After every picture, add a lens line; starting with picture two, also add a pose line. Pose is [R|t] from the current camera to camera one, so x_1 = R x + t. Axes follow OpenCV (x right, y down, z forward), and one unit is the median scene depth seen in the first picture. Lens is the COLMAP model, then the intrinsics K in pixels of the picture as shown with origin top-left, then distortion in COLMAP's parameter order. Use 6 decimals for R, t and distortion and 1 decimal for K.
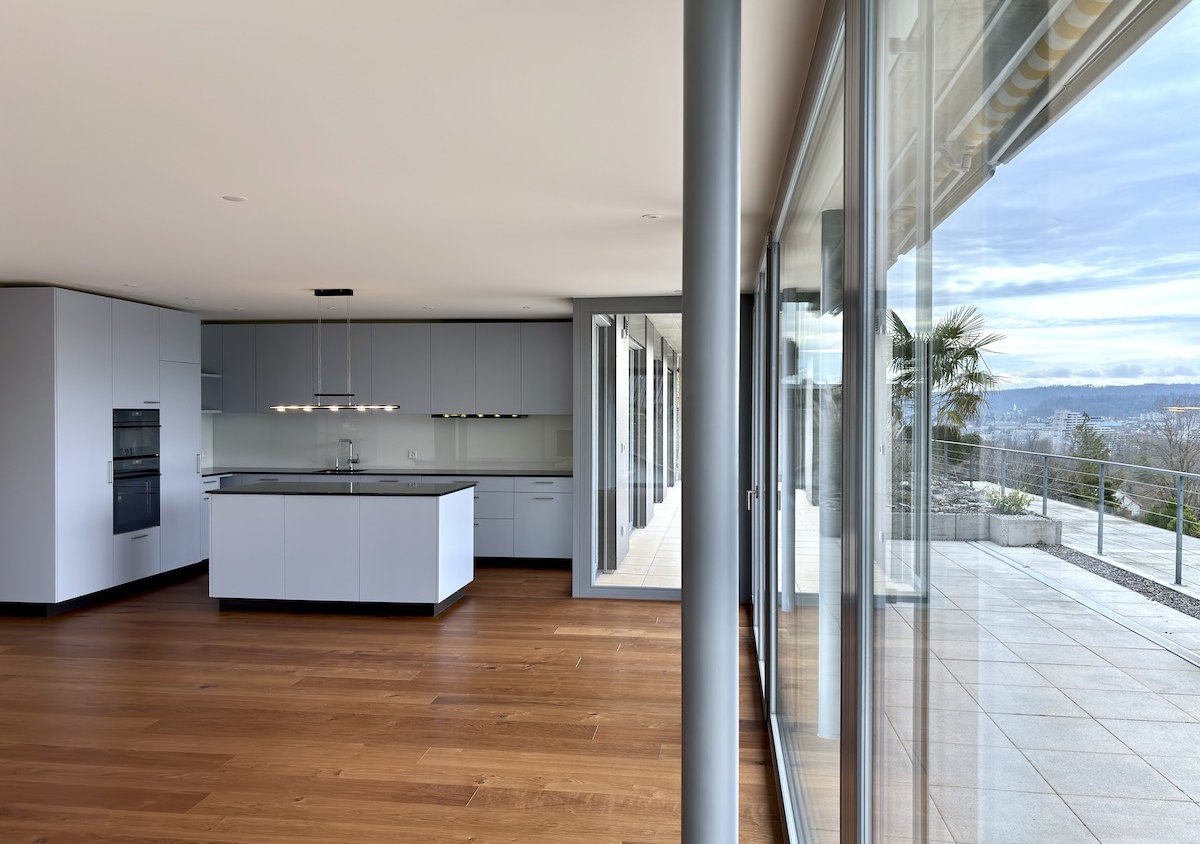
lens RADIAL K [[921.7, 0, 600.0], [0, 921.7, 422.0], [0, 0, 1]] dist [0.039505, 0.000046]
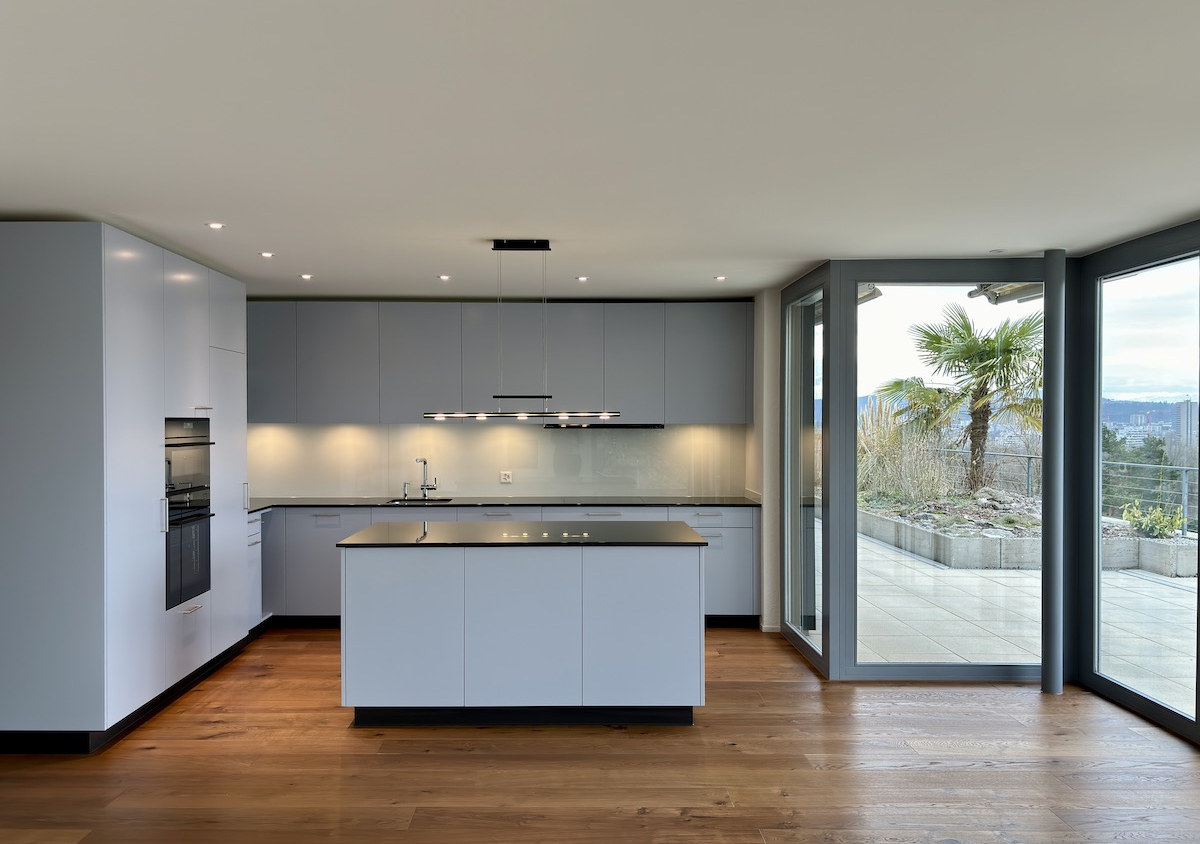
lens RADIAL K [[939.6, 0, 580.7], [0, 939.6, 421.4], [0, 0, 1]] dist [0.022358, -0.002544]
pose [[0.989256, -0.001891, 0.146184, -0.331281], [0.003188, 0.999958, -0.008639, -0.004821], [-0.146162, 0.009012, 0.989220, 0.302844]]
